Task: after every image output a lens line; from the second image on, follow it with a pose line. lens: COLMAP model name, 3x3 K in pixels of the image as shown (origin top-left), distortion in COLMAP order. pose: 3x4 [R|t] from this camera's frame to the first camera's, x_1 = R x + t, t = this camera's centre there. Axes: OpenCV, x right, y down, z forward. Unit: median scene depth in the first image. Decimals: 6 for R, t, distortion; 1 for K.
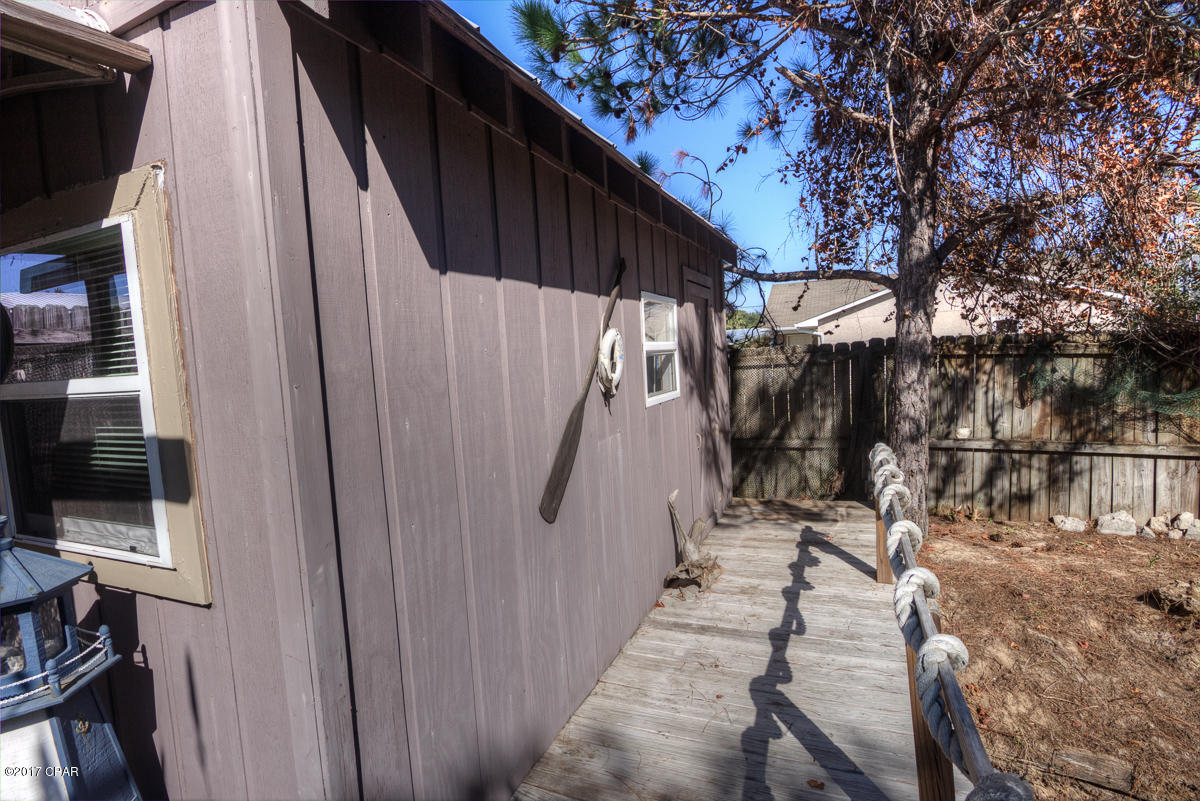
lens RADIAL K [[586.8, 0, 598.6], [0, 586.8, 399.0], [0, 0, 1]] dist [-0.019496, -0.000624]
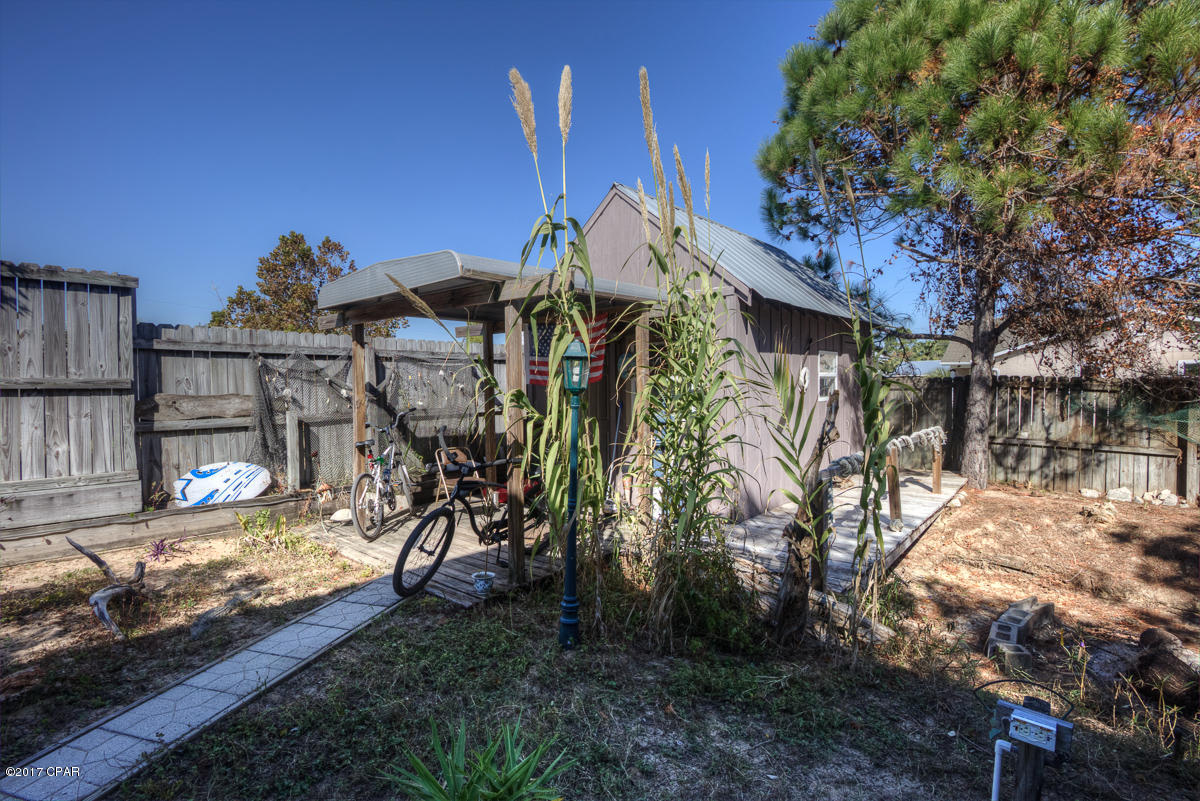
lens RADIAL K [[586.8, 0, 597.7], [0, 586.8, 401.5], [0, 0, 1]] dist [-0.019496, -0.000624]
pose [[0.954214, 0.054659, -0.294088, -0.048273], [-0.064276, 0.997664, -0.023126, 0.085143], [0.292137, 0.040970, 0.955498, -0.993281]]
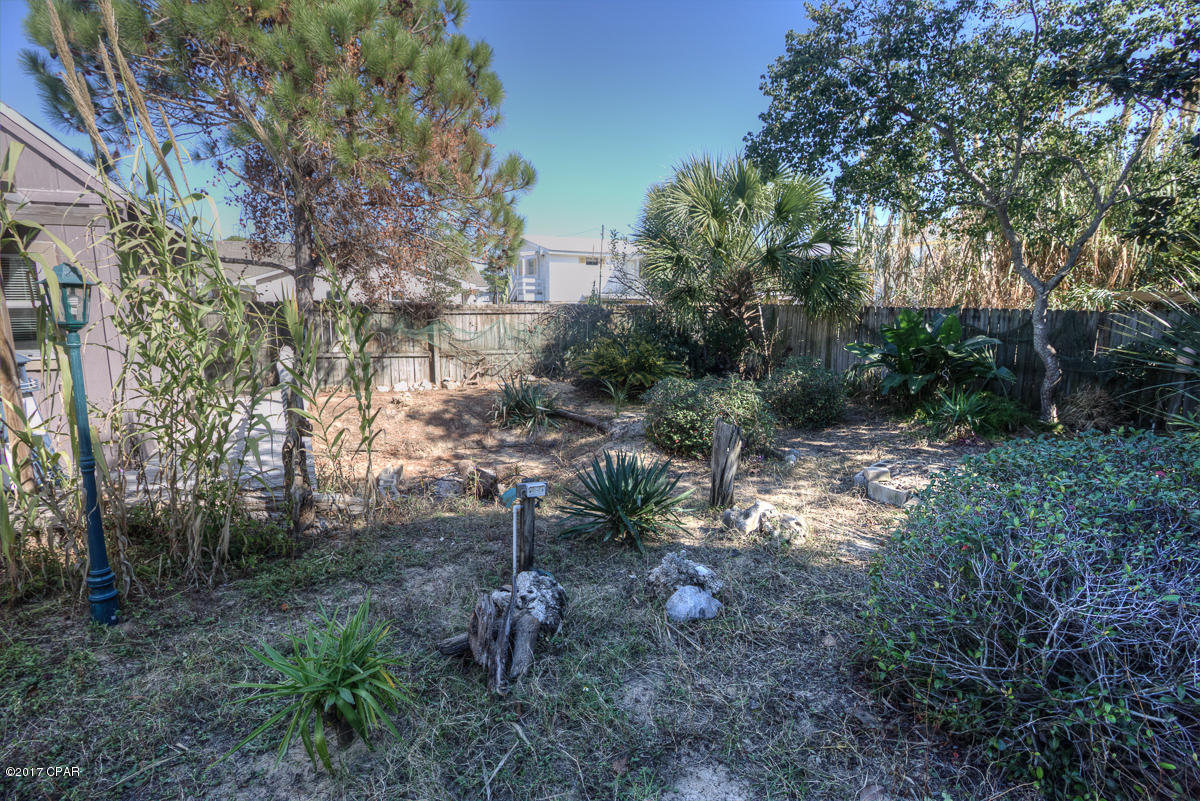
lens RADIAL K [[586.8, 0, 604.4], [0, 586.8, 396.6], [0, 0, 1]] dist [-0.019496, -0.000624]
pose [[0.630560, -0.068821, 0.773083, -0.394055], [0.017778, 0.997080, 0.074260, 0.093898], [-0.775937, -0.033081, 0.629942, -1.091573]]
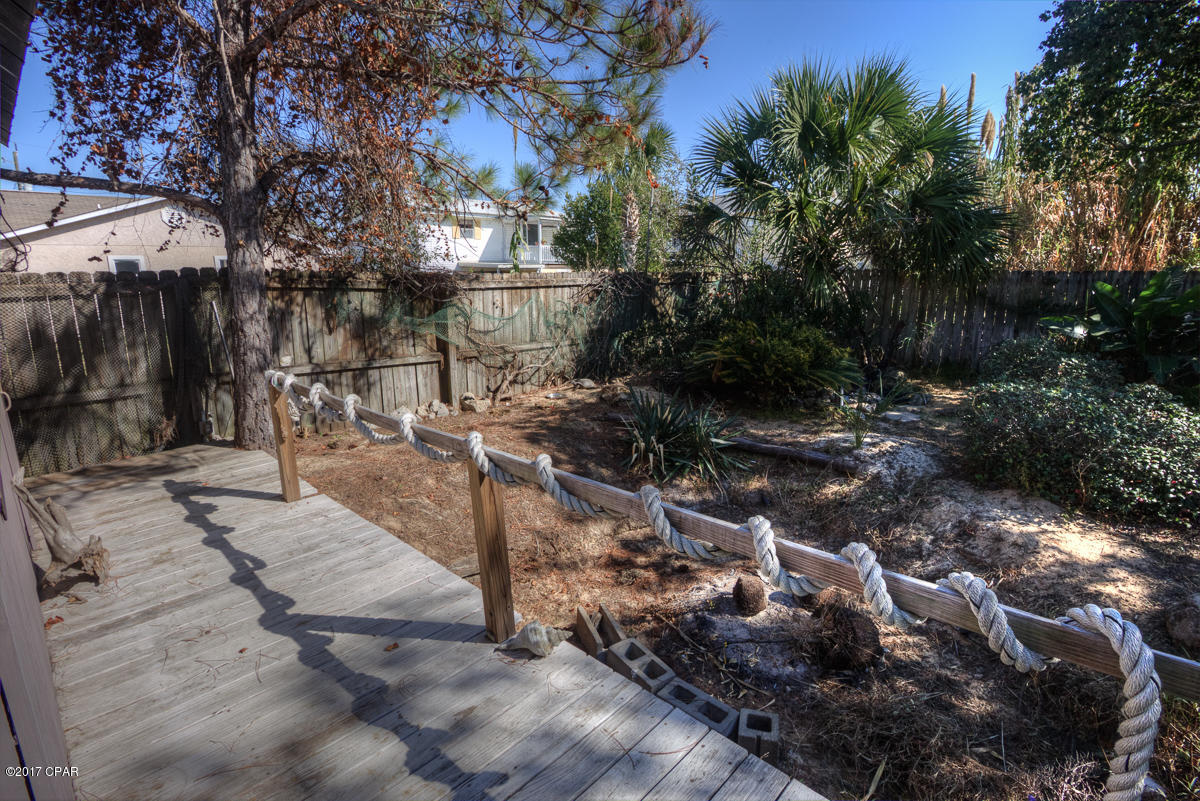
lens RADIAL K [[586.8, 0, 601.5], [0, 586.8, 399.8], [0, 0, 1]] dist [-0.019496, -0.000624]
pose [[0.340272, -0.149757, 0.928325, -0.207547], [0.057783, 0.988701, 0.138317, 0.014817], [-0.938550, 0.006576, 0.345081, 0.082436]]
